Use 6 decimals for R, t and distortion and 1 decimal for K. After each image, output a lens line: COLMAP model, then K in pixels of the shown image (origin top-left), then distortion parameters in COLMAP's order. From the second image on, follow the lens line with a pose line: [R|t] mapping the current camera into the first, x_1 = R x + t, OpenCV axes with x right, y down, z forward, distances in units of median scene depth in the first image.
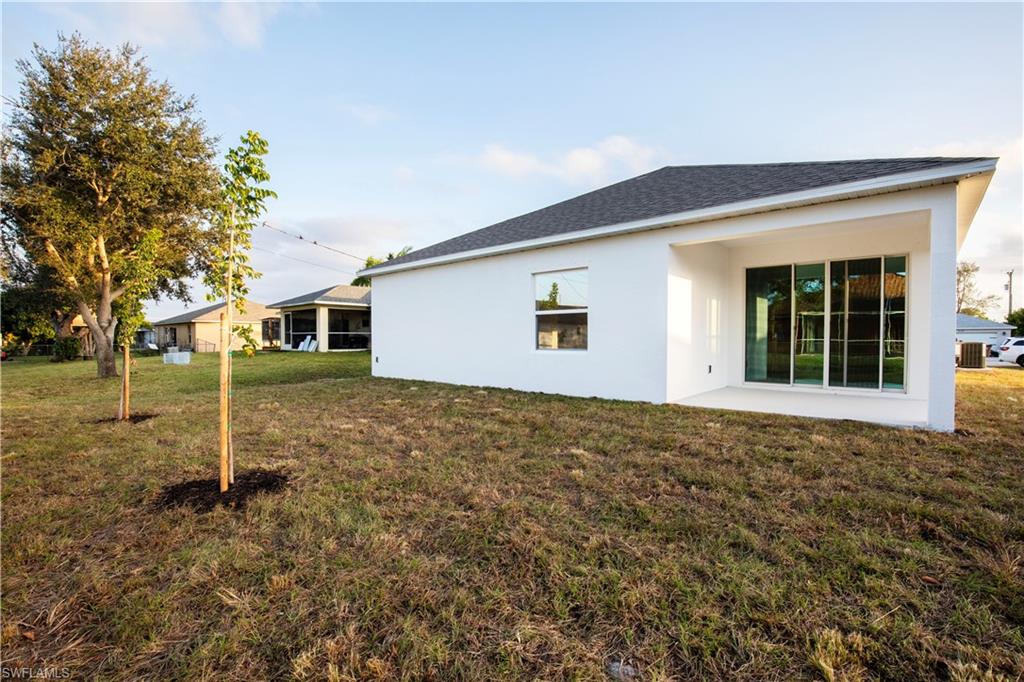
lens RADIAL K [[470.1, 0, 514.4], [0, 470.1, 345.9], [0, 0, 1]] dist [-0.024431, 0.001974]
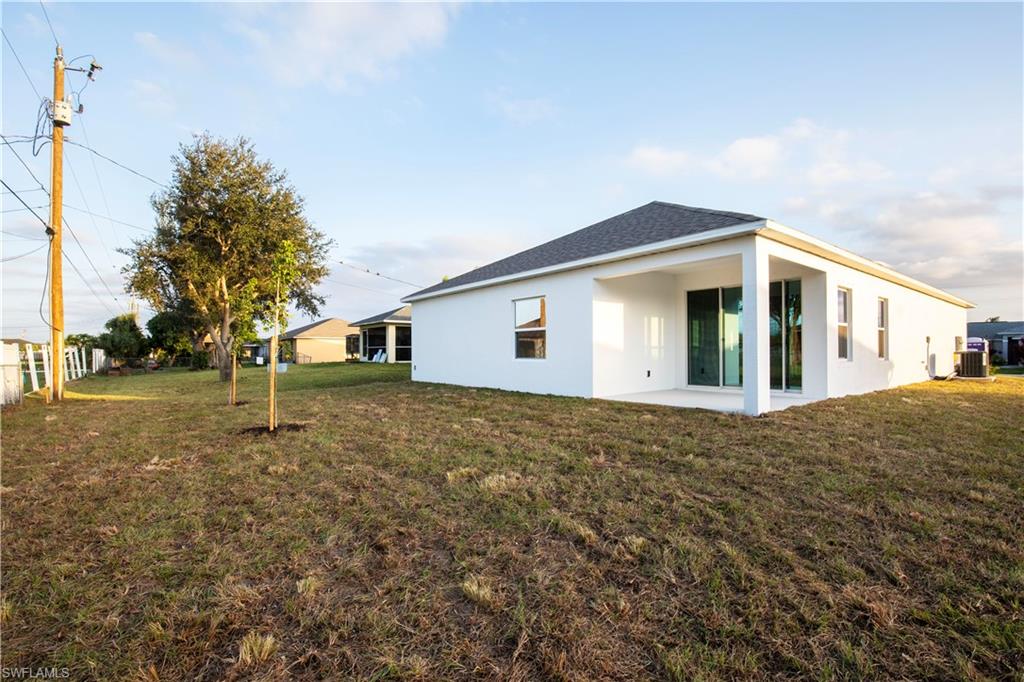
lens RADIAL K [[470.1, 0, 514.4], [0, 470.1, 345.9], [0, 0, 1]] dist [-0.024431, 0.001974]
pose [[0.984228, -0.006654, -0.176780, 0.187033], [0.001711, 0.999604, -0.028097, 0.006529], [0.176897, 0.027351, 0.983849, -0.190898]]
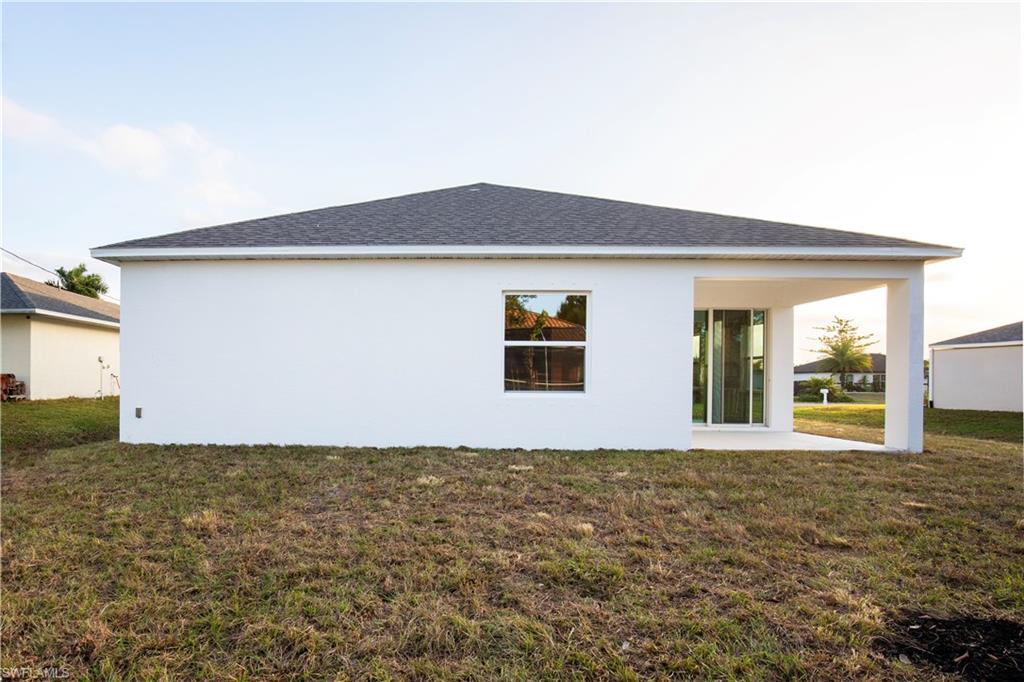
lens RADIAL K [[519.6, 0, 512.0], [0, 519.6, 341.0], [0, 0, 1]] dist [-0.030077, 0.000328]
pose [[0.761311, 0.059914, 0.645613, -0.331837], [0.002830, 0.995405, -0.095713, 0.004429], [-0.648381, 0.074695, 0.757643, 0.252430]]
